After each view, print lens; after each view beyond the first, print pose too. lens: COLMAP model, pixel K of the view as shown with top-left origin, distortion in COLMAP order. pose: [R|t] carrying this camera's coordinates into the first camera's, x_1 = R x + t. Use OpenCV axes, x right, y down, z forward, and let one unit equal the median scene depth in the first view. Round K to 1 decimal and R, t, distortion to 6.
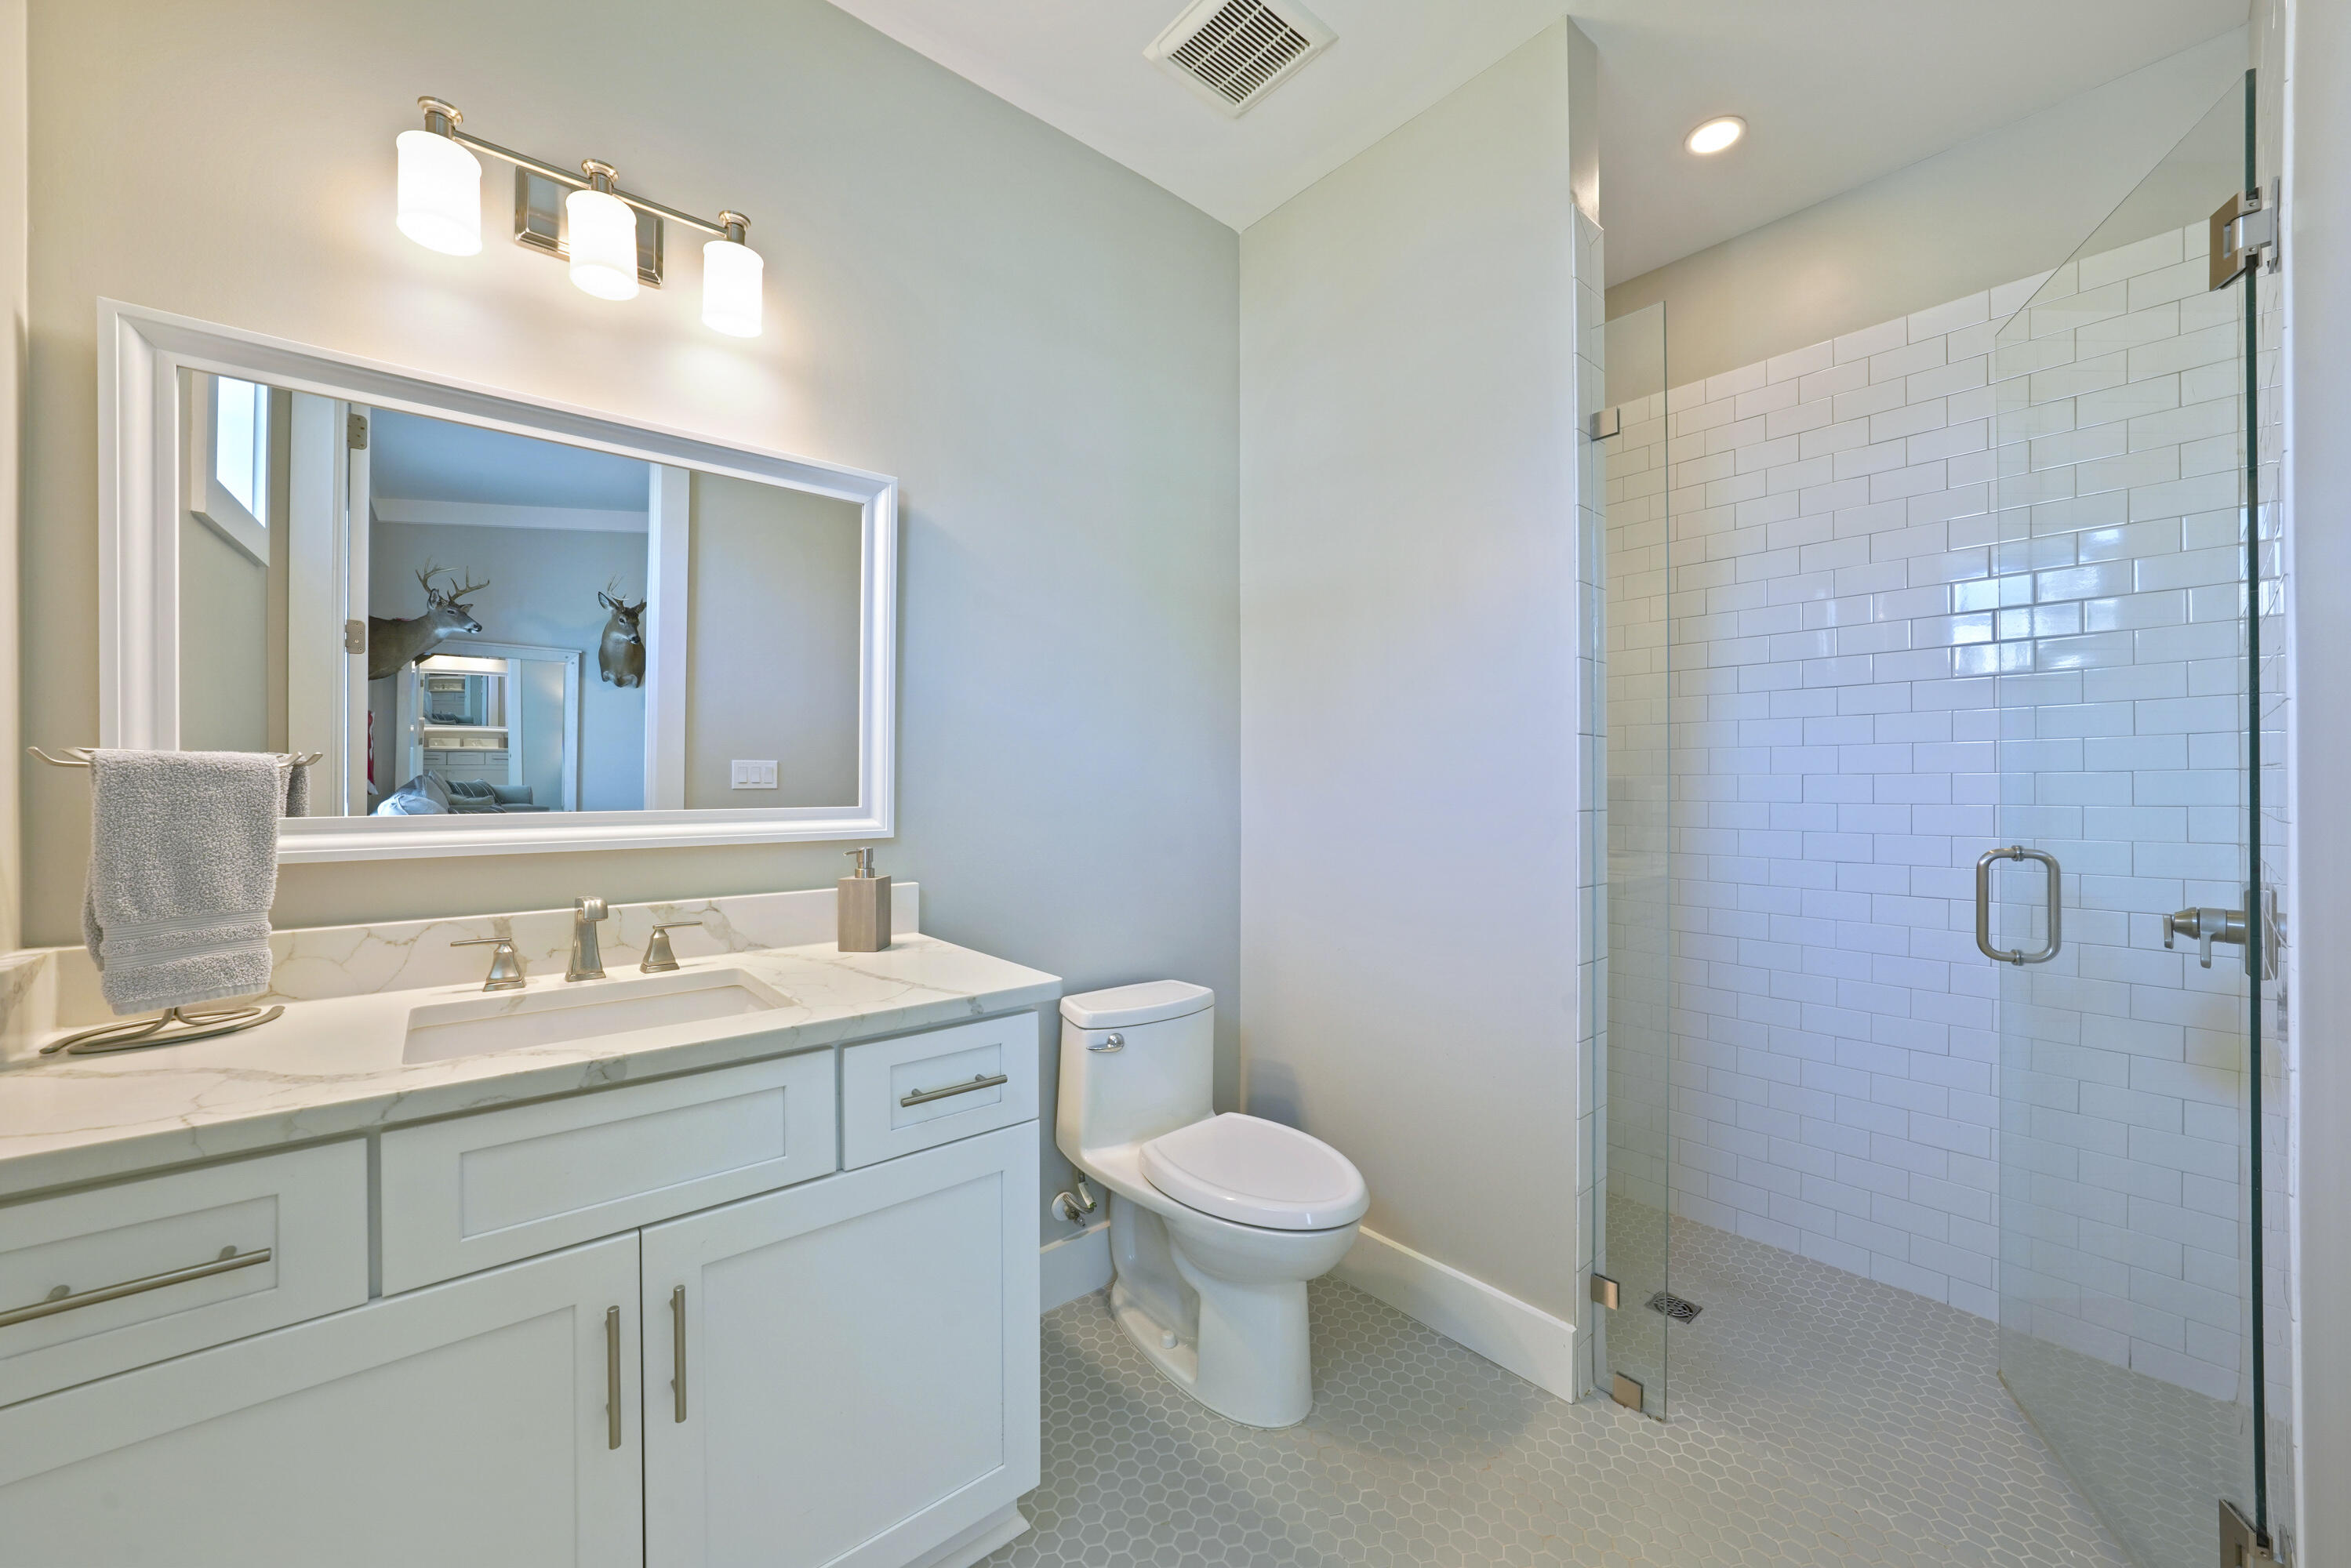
lens RADIAL K [[902.4, 0, 1170.8], [0, 902.4, 779.1], [0, 0, 1]] dist [-0.002100, -0.000308]
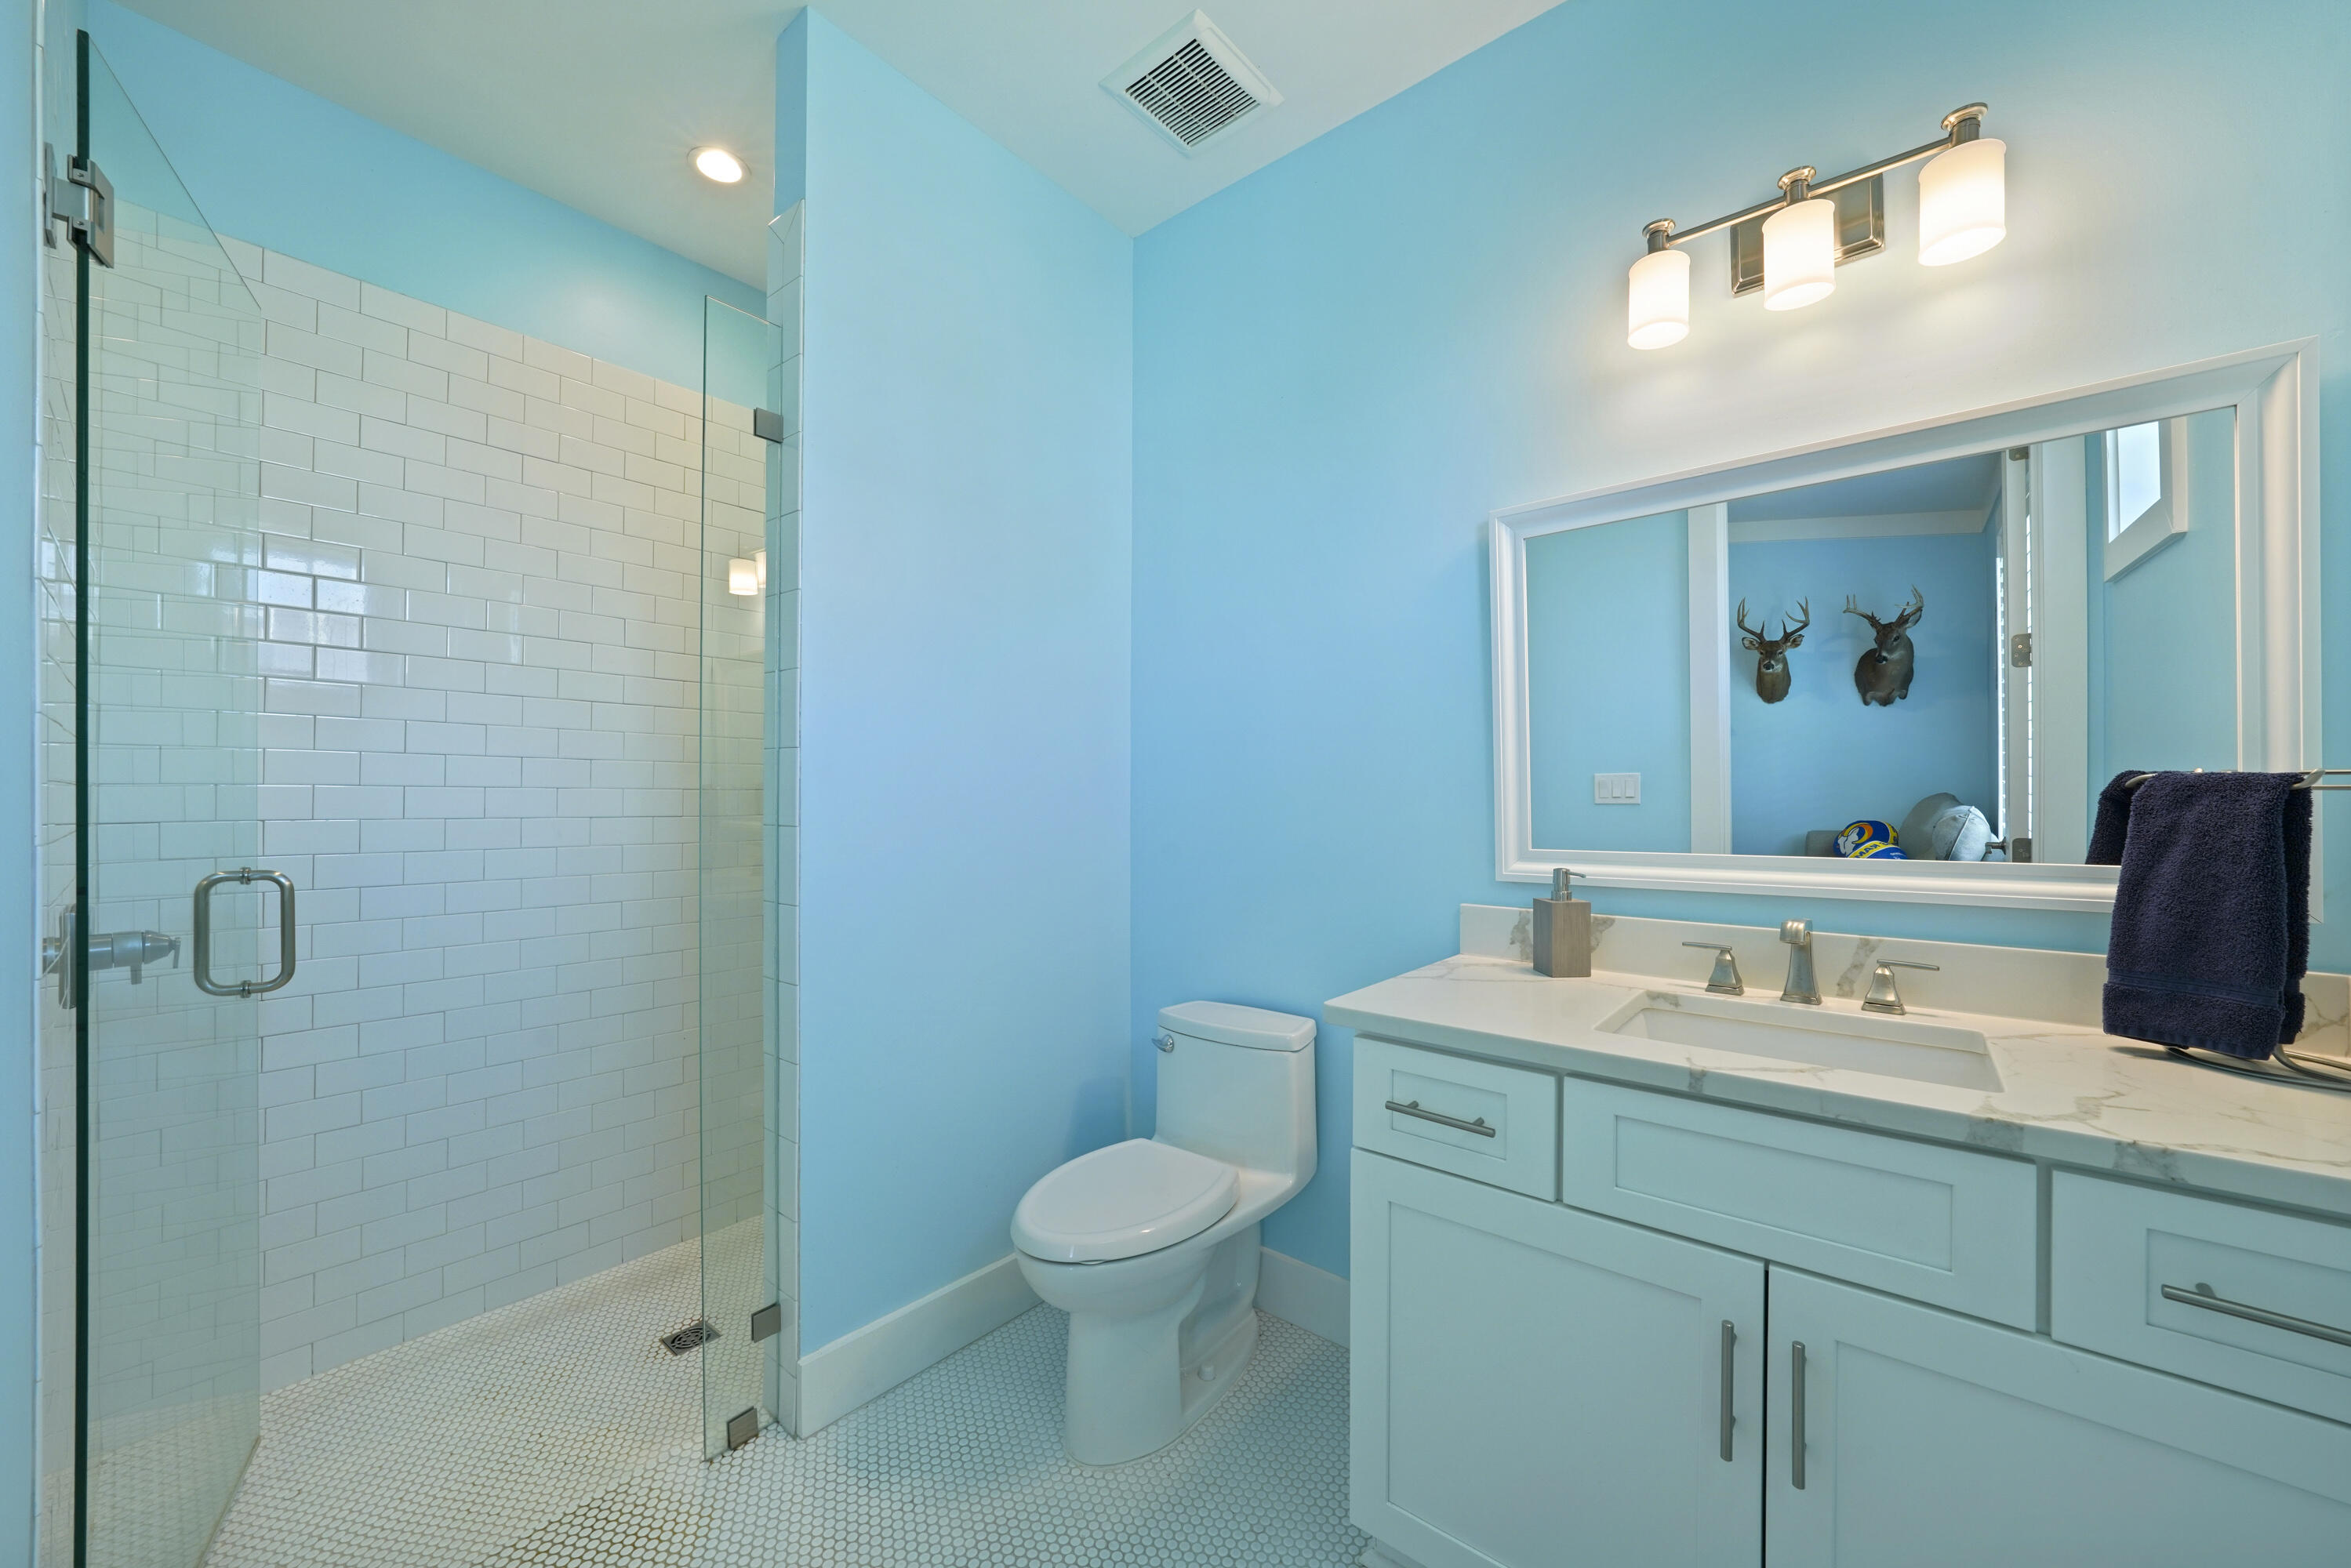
lens RADIAL K [[902.4, 0, 1170.8], [0, 902.4, 779.1], [0, 0, 1]] dist [-0.002100, -0.000308]
pose [[0.182799, -0.017941, -0.982987, 0.215508], [0.001463, 0.999837, -0.017977, -0.004424], [0.983149, 0.001849, 0.182795, 0.160358]]
